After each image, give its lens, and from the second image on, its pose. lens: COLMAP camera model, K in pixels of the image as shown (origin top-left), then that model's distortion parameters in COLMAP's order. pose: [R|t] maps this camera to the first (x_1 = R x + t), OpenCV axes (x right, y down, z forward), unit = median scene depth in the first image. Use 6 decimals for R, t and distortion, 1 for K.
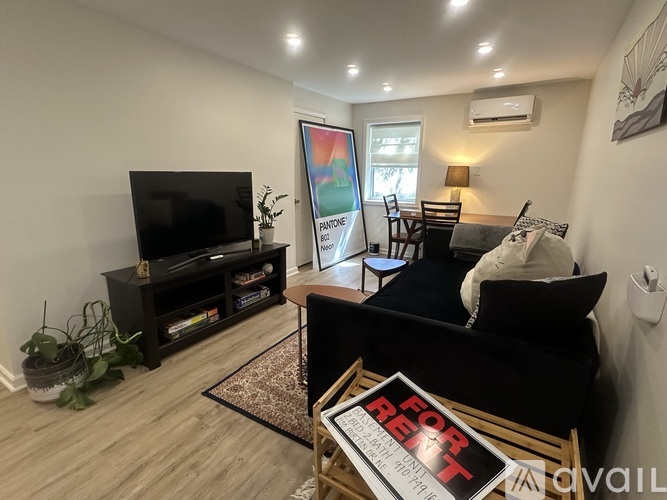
lens RADIAL K [[332.4, 0, 331.8], [0, 332.4, 250.7], [0, 0, 1]] dist [-0.001316, -0.000023]
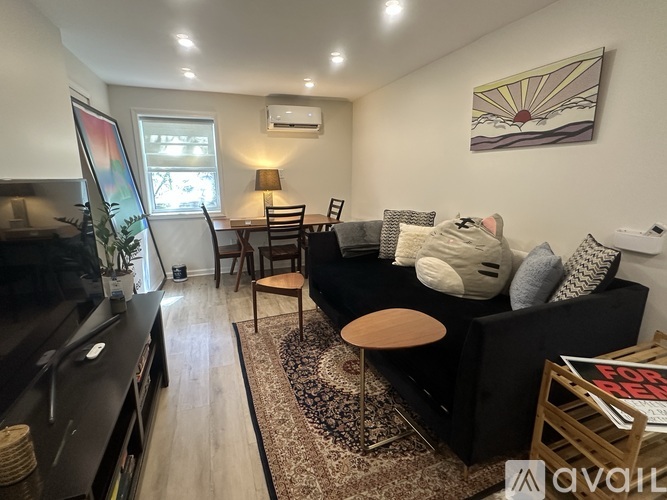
lens RADIAL K [[332.4, 0, 331.7], [0, 332.4, 248.7], [0, 0, 1]] dist [-0.001316, -0.000023]
pose [[0.613841, -0.185279, 0.767379, -0.307534], [0.199705, 0.976895, 0.076118, -0.062552], [-0.763752, 0.106526, 0.636659, 0.254316]]
